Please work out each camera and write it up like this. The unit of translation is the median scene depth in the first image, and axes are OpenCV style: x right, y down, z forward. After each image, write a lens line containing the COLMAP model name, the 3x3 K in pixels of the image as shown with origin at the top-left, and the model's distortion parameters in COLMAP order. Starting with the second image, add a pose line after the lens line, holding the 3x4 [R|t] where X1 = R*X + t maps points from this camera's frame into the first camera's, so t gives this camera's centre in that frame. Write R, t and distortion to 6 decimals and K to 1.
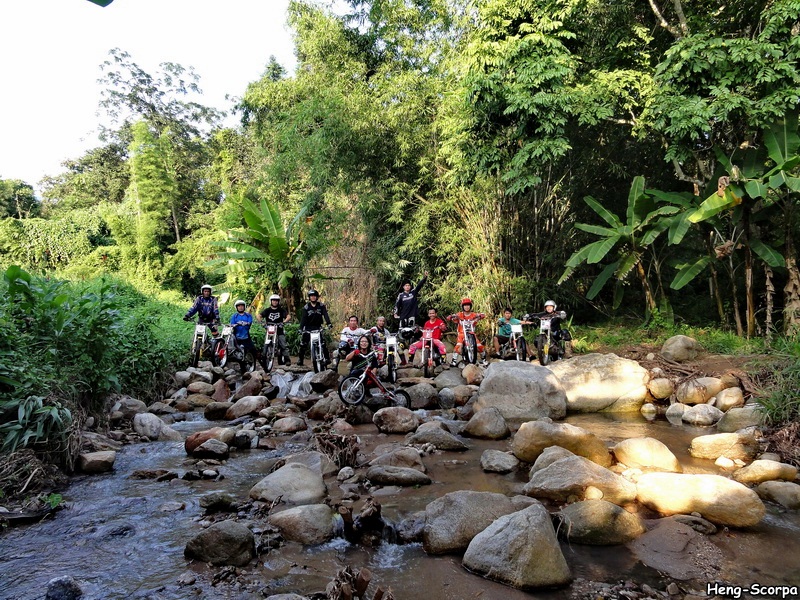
lens RADIAL K [[560.2, 0, 400.4], [0, 560.2, 295.2], [0, 0, 1]] dist [-0.014387, 0.006132]
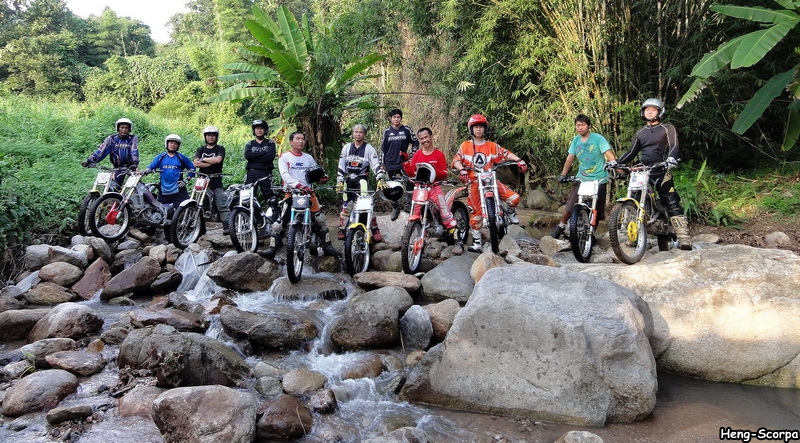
lens RADIAL K [[574.3, 0, 397.1], [0, 574.3, 140.7], [0, 0, 1]] dist [-0.004355, -0.001615]
pose [[0.973992, 0.000406, -0.226583, 0.152906], [0.003466, 0.999855, 0.016688, 0.004356], [0.226557, -0.017039, 0.973849, 0.403354]]
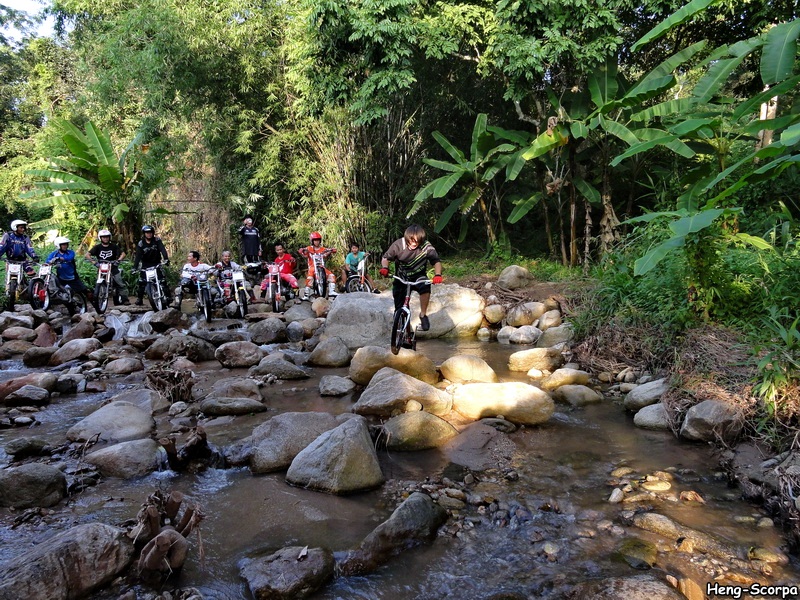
lens RADIAL K [[560.2, 0, 401.6], [0, 560.2, 299.0], [0, 0, 1]] dist [-0.014387, 0.006132]
pose [[0.970048, -0.032863, 0.240682, 0.023222], [0.004284, 0.992967, 0.118317, 0.006688], [-0.242877, -0.113742, 0.963366, -0.006356]]
